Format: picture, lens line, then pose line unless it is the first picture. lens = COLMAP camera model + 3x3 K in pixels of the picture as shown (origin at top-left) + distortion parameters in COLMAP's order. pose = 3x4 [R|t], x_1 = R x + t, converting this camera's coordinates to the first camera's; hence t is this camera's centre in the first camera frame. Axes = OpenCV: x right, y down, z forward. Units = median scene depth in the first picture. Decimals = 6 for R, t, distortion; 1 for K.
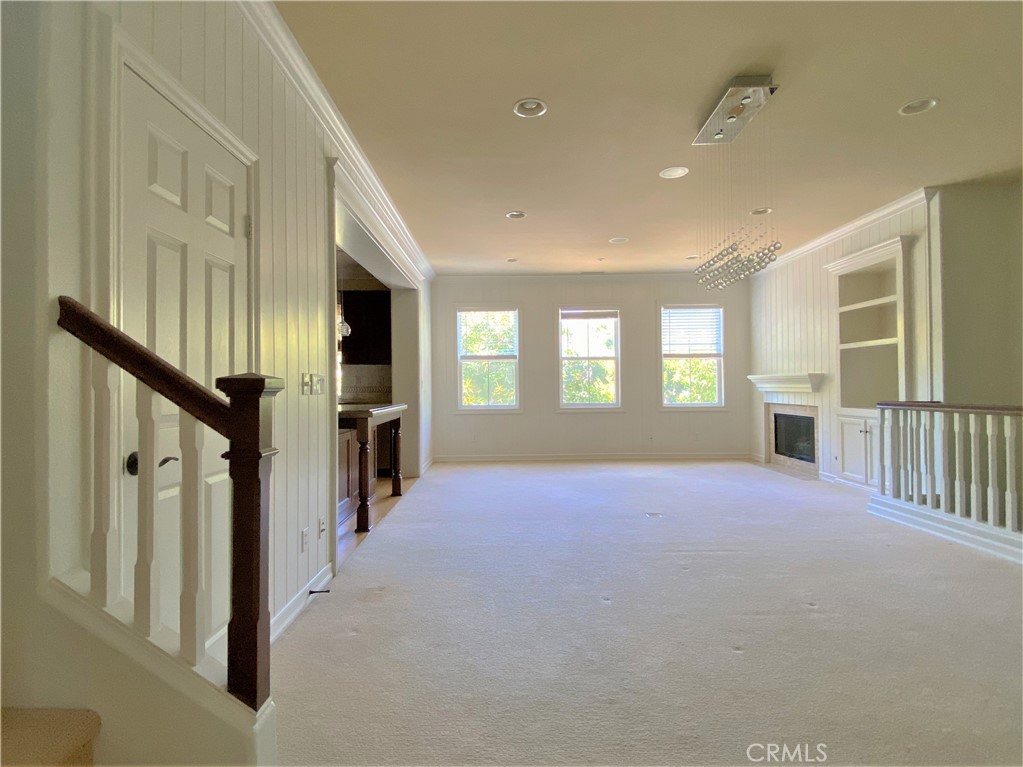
lens RADIAL K [[481.9, 0, 511.5], [0, 481.9, 383.5], [0, 0, 1]] dist [-0.000757, -0.000067]
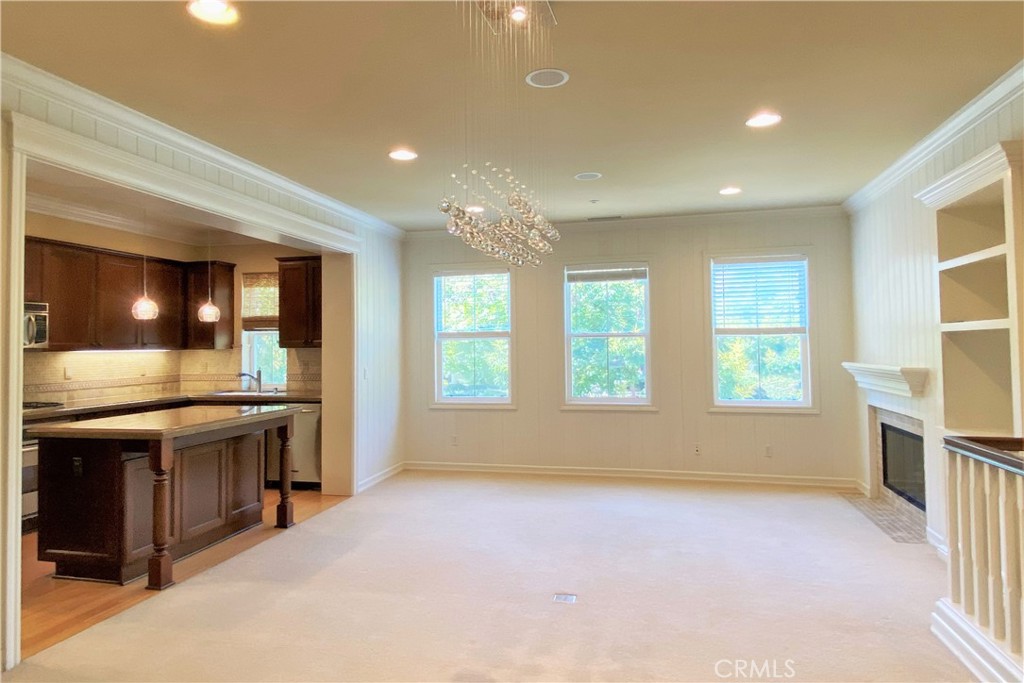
lens RADIAL K [[598.8, 0, 512.0], [0, 598.8, 341.5], [0, 0, 1]] dist [0.002511, 0.000542]
pose [[0.966982, 0.000739, -0.254844, 0.264313], [-0.002224, 0.999982, -0.005536, -0.039736], [0.254836, 0.005920, 0.966966, 0.099975]]
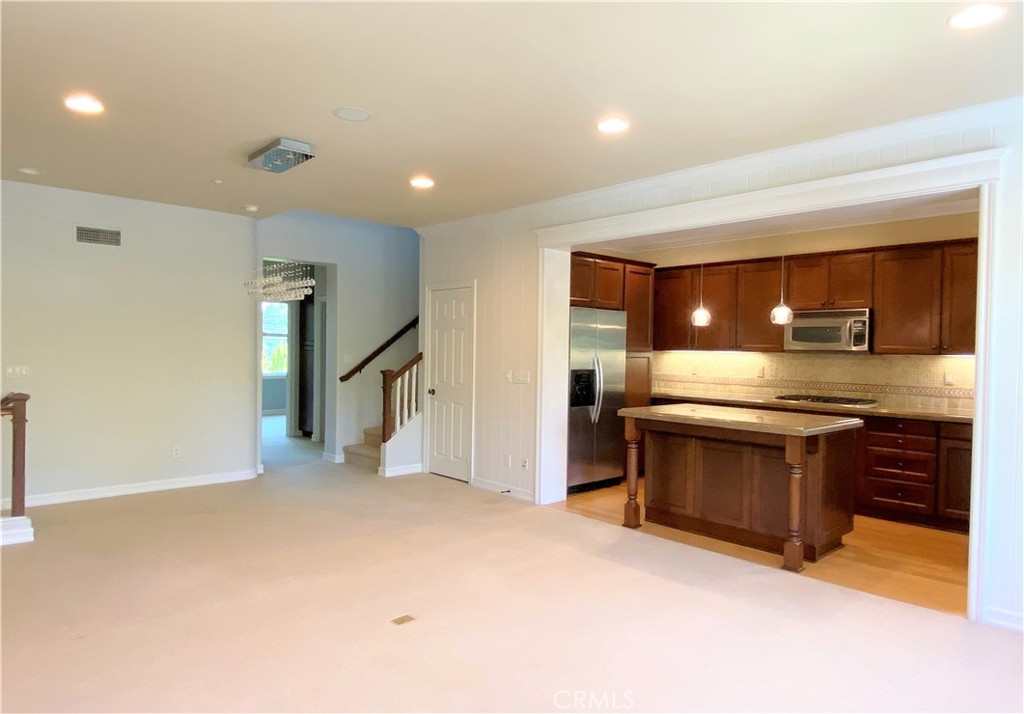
lens RADIAL K [[648.0, 0, 512.0], [0, 648.0, 357.0], [0, 0, 1]] dist [-0.001320, -0.001159]
pose [[-0.746008, 0.013433, -0.665801, 0.442052], [-0.006617, 0.999598, 0.027581, -0.046776], [0.665904, 0.024982, -0.745619, 0.996242]]
